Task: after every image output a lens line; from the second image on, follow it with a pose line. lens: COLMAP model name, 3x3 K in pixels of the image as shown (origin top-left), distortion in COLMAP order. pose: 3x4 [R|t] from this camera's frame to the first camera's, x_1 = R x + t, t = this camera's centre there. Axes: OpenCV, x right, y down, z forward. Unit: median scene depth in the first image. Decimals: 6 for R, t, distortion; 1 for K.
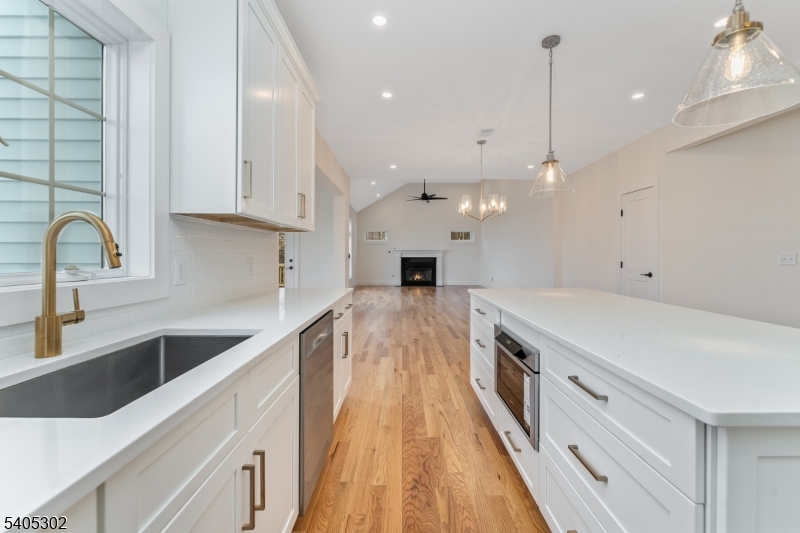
lens RADIAL K [[335.6, 0, 401.9], [0, 335.6, 263.7], [0, 0, 1]] dist [0.027648, 0.000114]
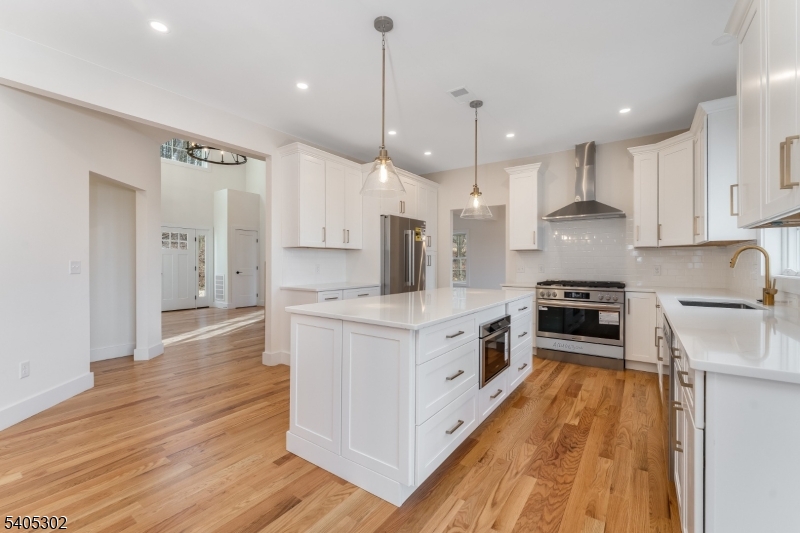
lens RADIAL K [[335.6, 0, 406.1], [0, 335.6, 260.8], [0, 0, 1]] dist [0.027648, 0.000114]
pose [[-0.821697, 0.009145, 0.569851, -0.152926], [0.009365, 0.999953, -0.002543, -0.037762], [-0.569847, 0.003247, -0.821744, 1.996875]]
